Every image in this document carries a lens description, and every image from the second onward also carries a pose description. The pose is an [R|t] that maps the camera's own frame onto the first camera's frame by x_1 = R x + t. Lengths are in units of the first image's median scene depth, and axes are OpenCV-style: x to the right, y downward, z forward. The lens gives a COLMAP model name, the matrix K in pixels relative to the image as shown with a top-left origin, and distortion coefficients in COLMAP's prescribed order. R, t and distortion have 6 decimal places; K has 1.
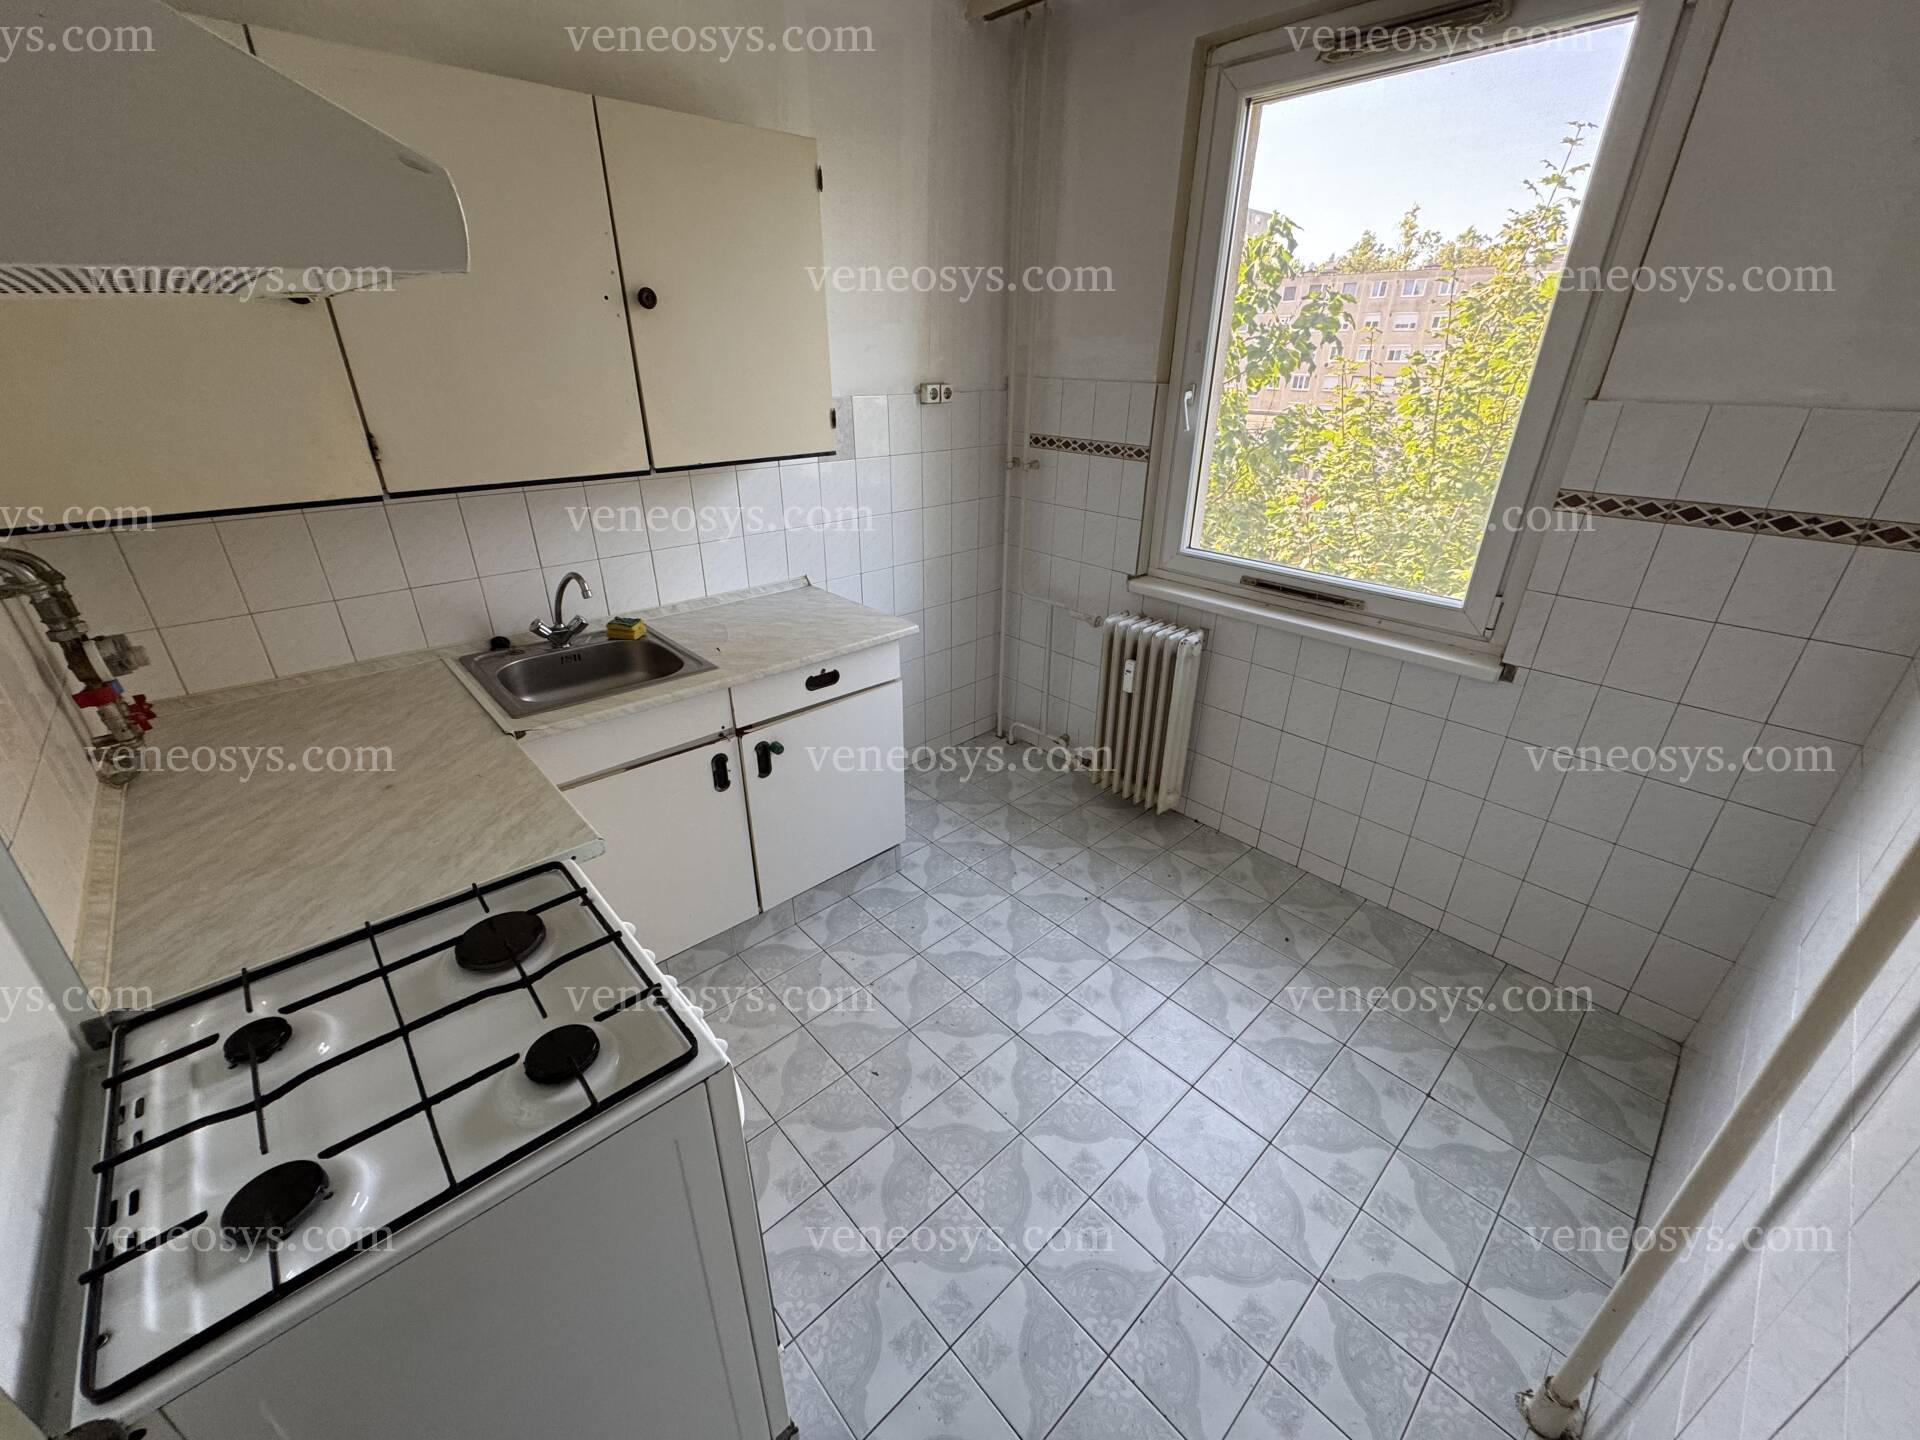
lens RADIAL K [[764.1, 0, 961.2], [0, 764.1, 717.9], [0, 0, 1]] dist [-0.003509, -0.000299]
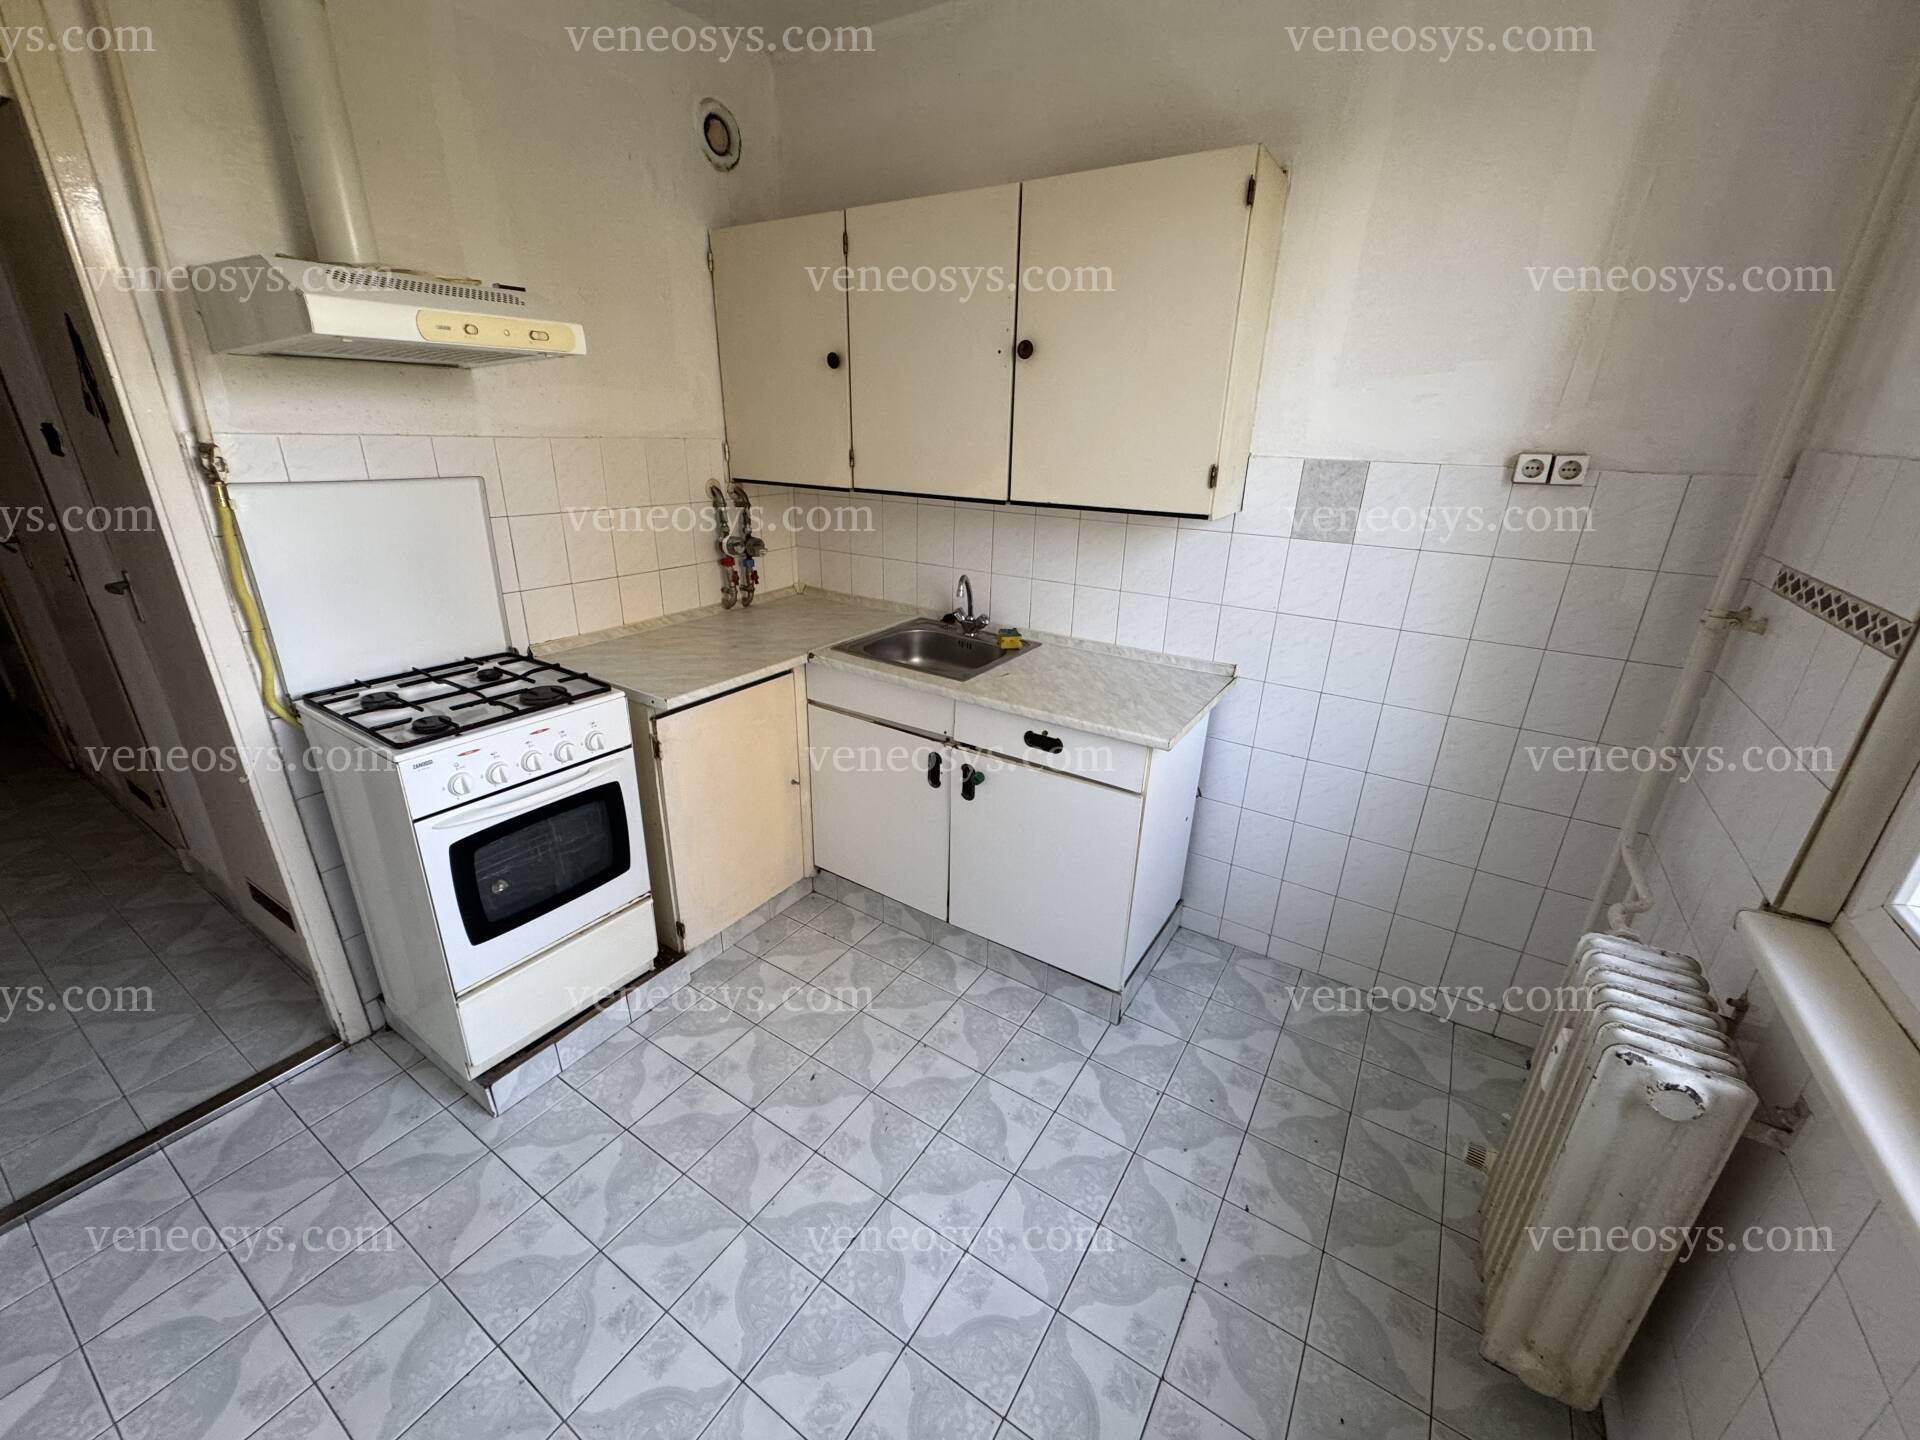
lens RADIAL K [[764.1, 0, 960.0], [0, 764.1, 720.3], [0, 0, 1]] dist [-0.003509, -0.000299]
pose [[0.246748, 0.350865, -0.903332, 0.626669], [-0.436674, 0.872412, 0.219577, -0.234825], [0.865119, 0.340282, 0.368479, 0.576475]]
